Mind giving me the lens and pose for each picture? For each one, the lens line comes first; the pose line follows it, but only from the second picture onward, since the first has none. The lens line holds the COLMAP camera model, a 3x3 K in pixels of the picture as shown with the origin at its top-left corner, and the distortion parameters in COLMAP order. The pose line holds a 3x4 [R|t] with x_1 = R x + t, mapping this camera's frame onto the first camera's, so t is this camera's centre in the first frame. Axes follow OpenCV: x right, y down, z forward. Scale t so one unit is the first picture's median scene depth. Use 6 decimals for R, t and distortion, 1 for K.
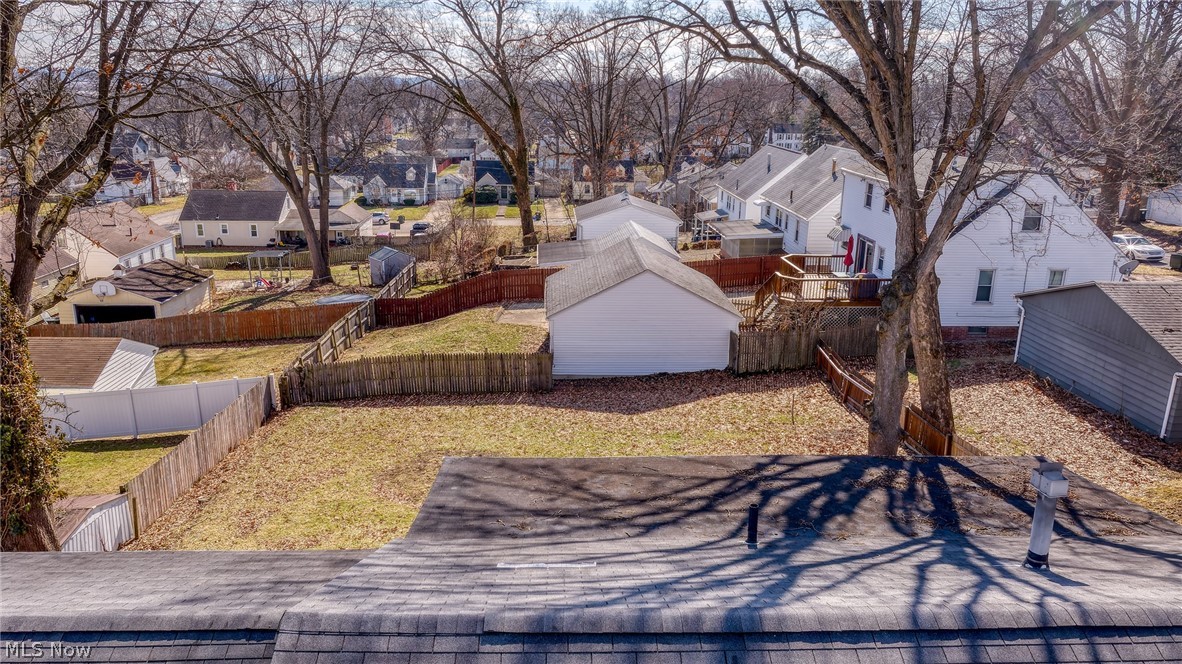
lens RADIAL K [[806.9, 0, 591.8], [0, 806.9, 335.6], [0, 0, 1]] dist [-0.010409, -0.000761]
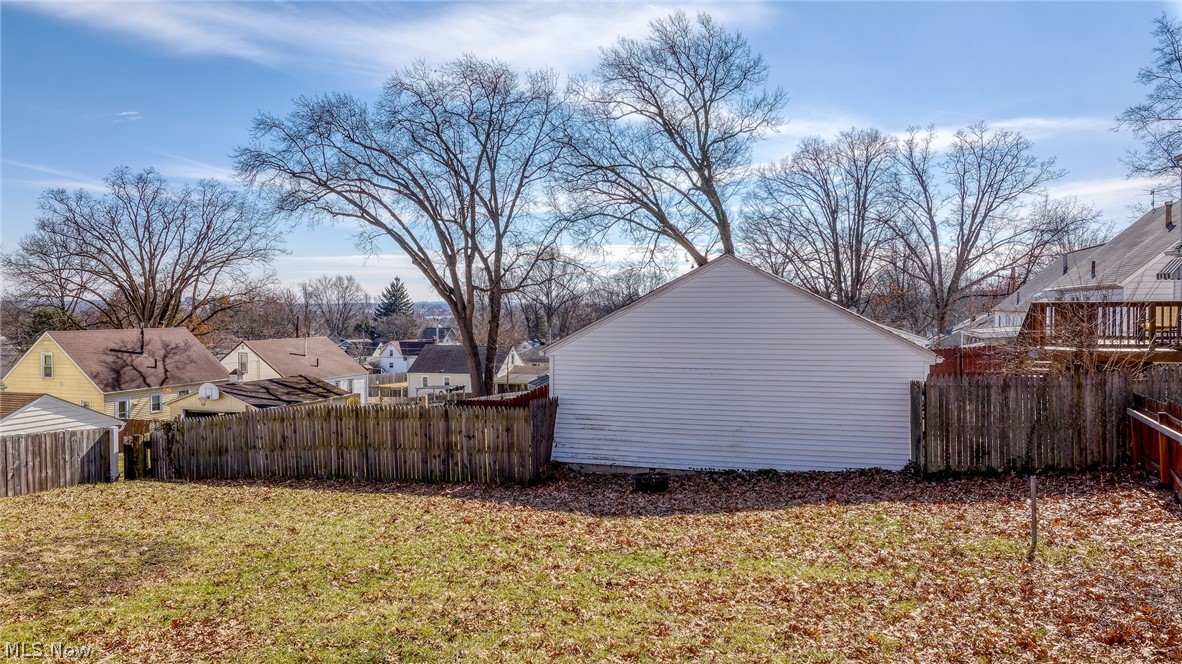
lens RADIAL K [[806.9, 0, 588.2], [0, 806.9, 329.2], [0, 0, 1]] dist [-0.010409, -0.000761]
pose [[0.936306, -0.010665, -0.351023, 0.159501], [-0.078893, 0.967603, -0.239835, 0.088873], [0.342209, 0.252252, 0.905131, 0.502861]]
